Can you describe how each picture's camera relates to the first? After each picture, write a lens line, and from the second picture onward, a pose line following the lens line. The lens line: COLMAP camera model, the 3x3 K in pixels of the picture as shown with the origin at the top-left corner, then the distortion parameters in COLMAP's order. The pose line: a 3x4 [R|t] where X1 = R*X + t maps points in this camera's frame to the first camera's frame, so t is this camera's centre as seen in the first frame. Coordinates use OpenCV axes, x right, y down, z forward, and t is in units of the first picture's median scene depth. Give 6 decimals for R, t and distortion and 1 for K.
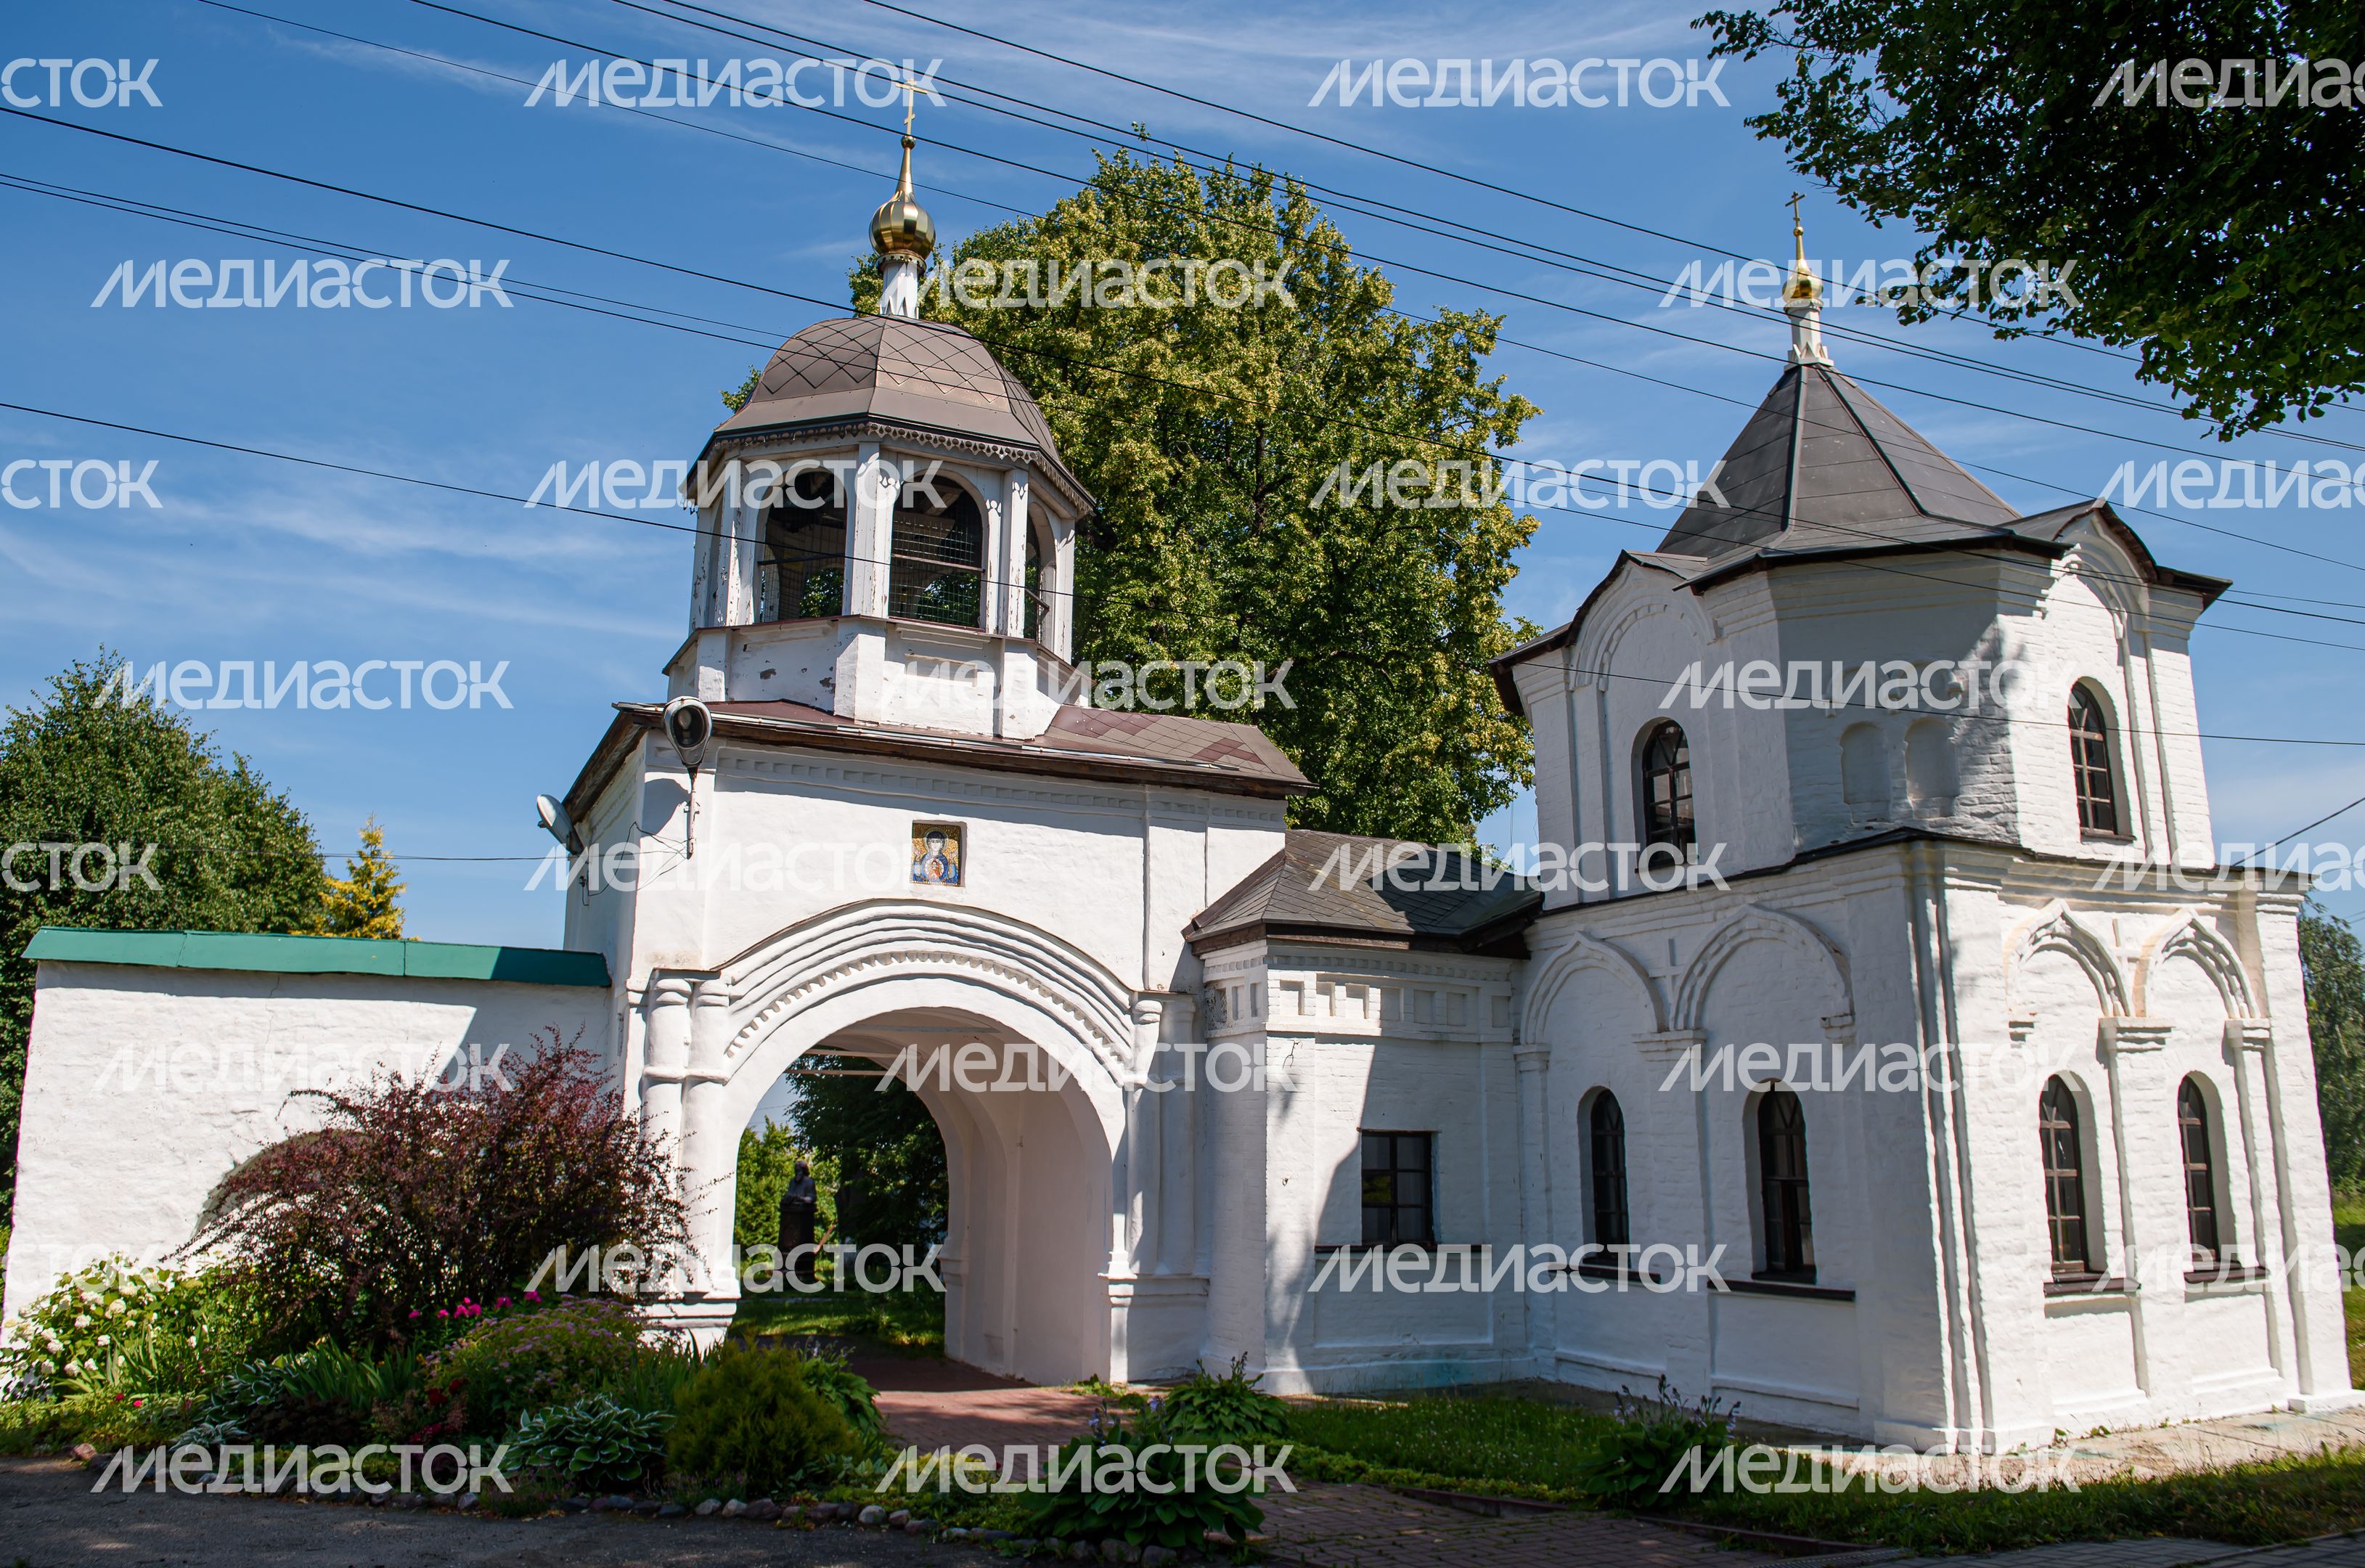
lens RADIAL K [[1836.0, 0, 1182.5], [0, 1836.0, 784.0], [0, 0, 1]] dist [-0.053357, -0.001236]
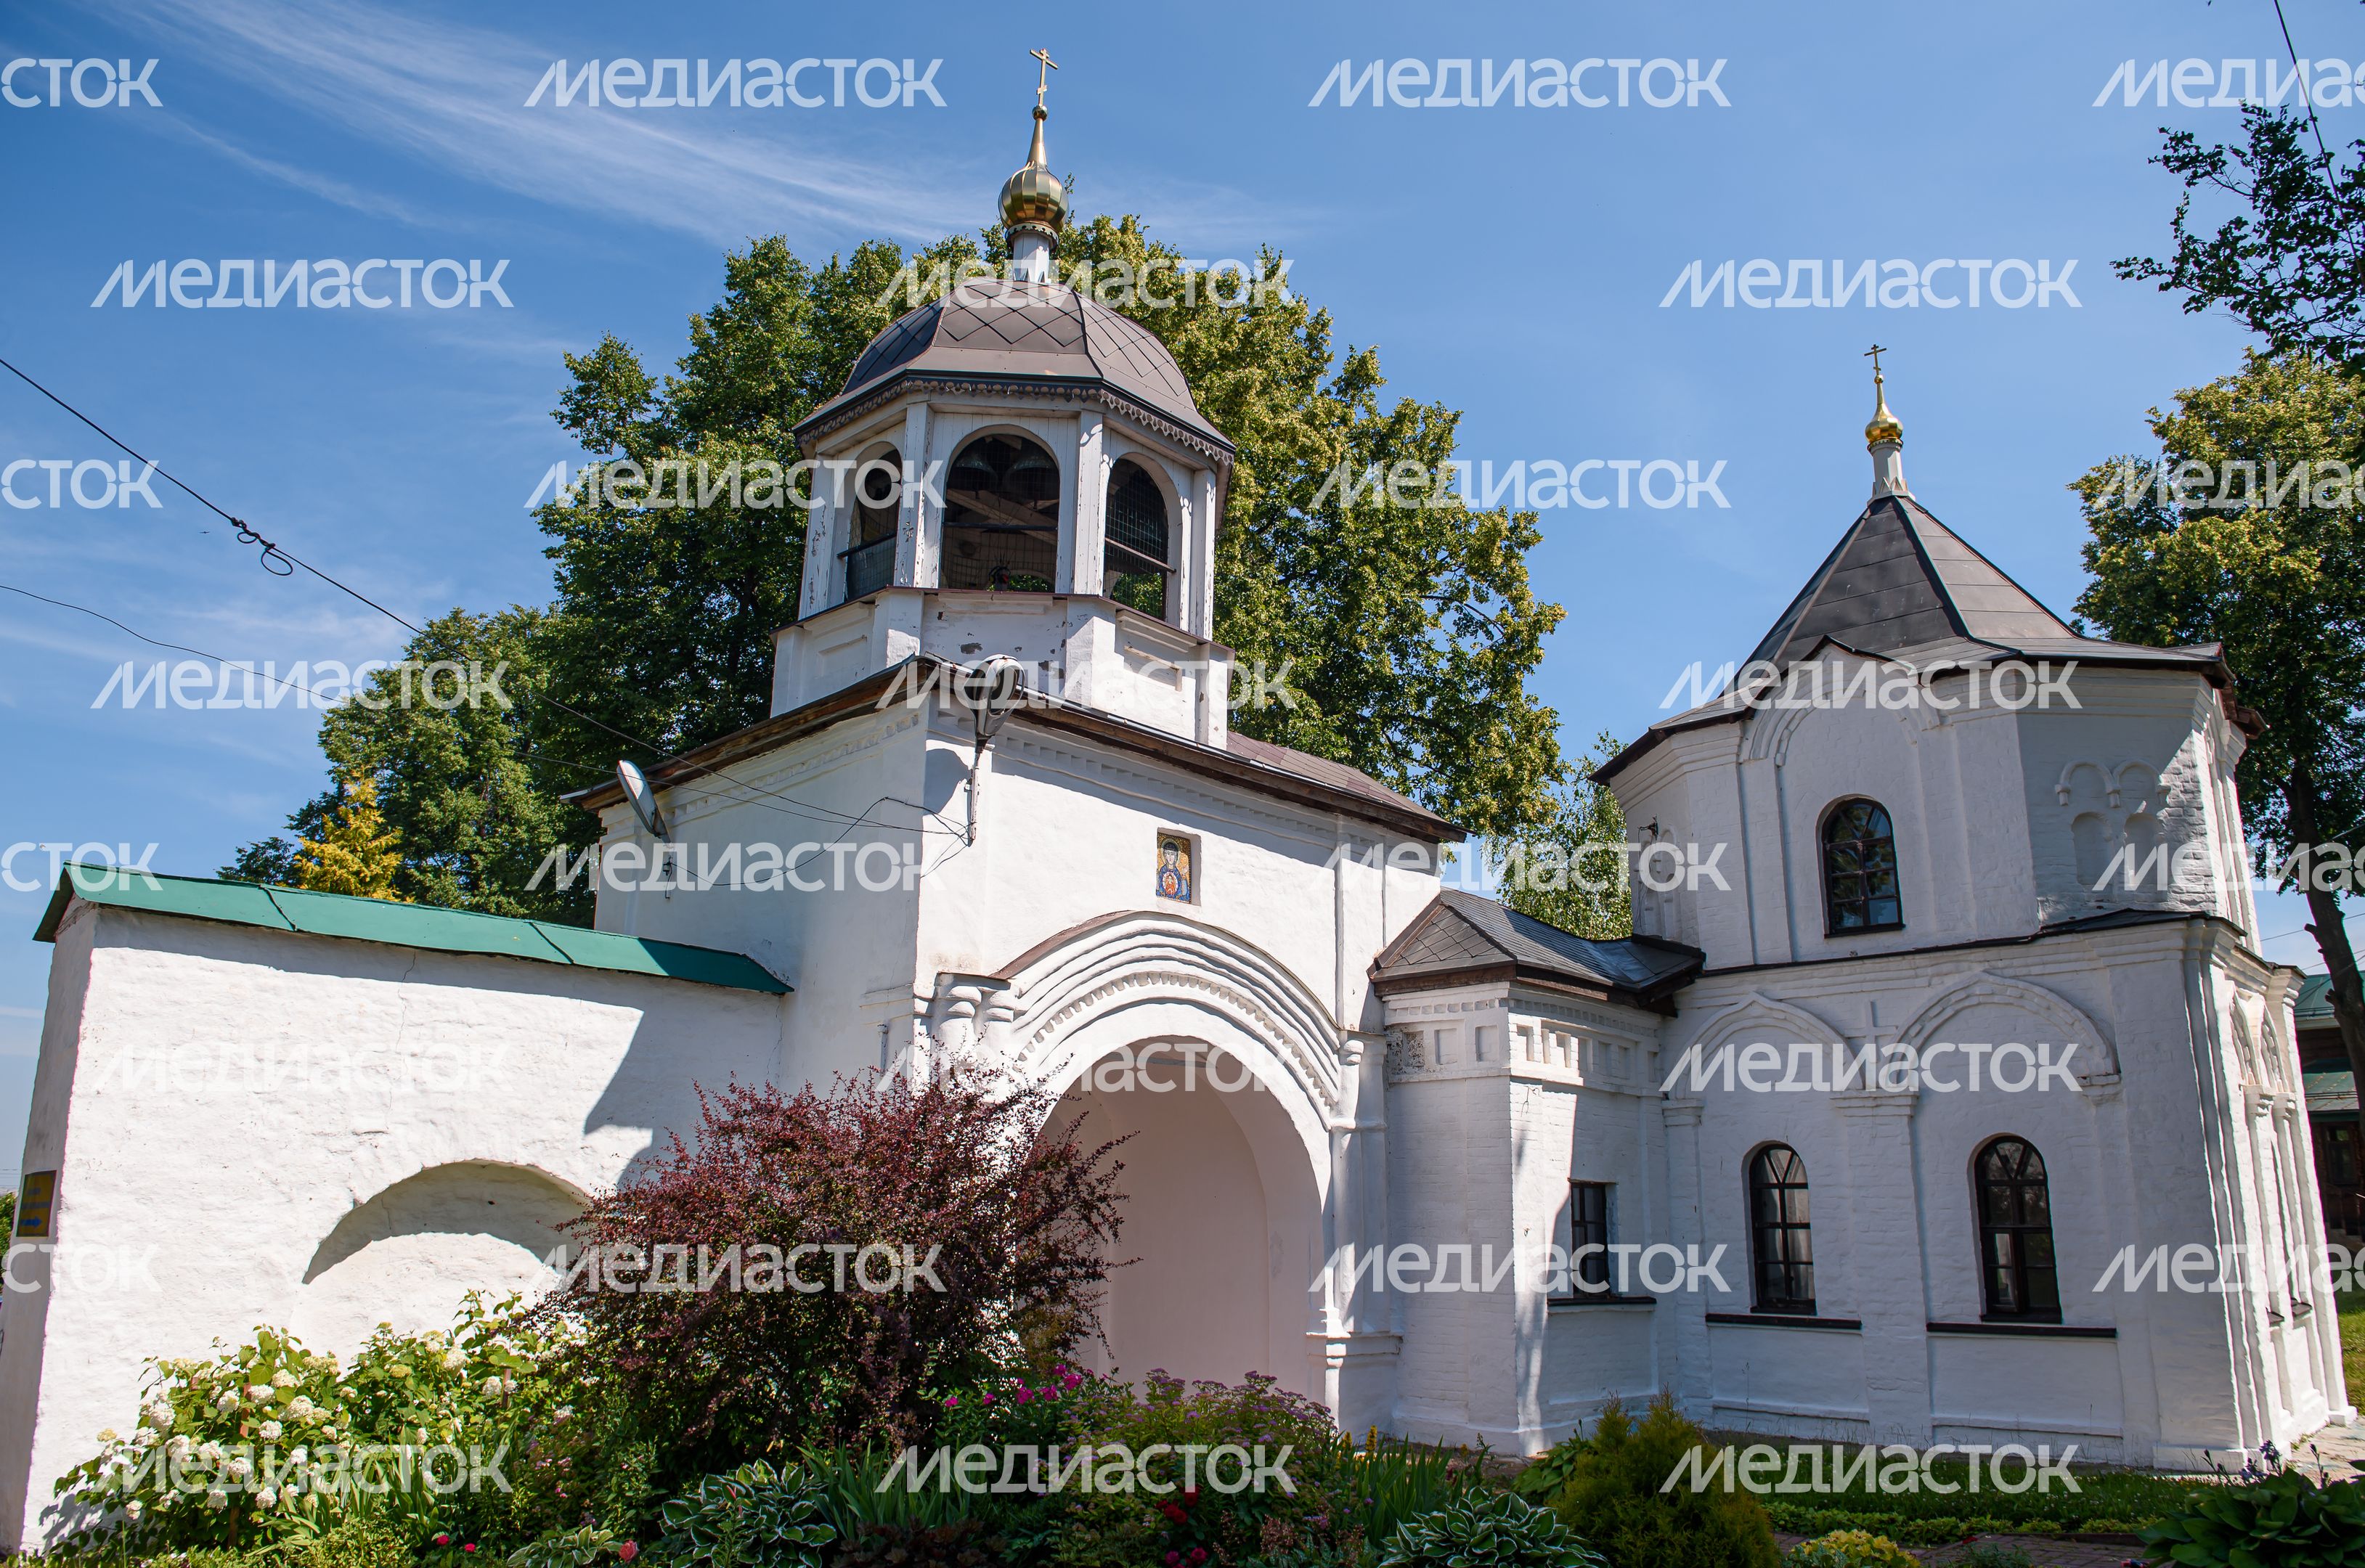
lens RADIAL K [[1701.9, 0, 1183.3], [0, 1701.9, 794.8], [0, 0, 1]] dist [-0.055962, -0.001335]
pose [[0.925832, 0.099004, 0.364737, -0.444715], [-0.080687, 0.994607, -0.065163, 0.057508], [-0.369221, 0.030900, 0.928828, 0.218688]]
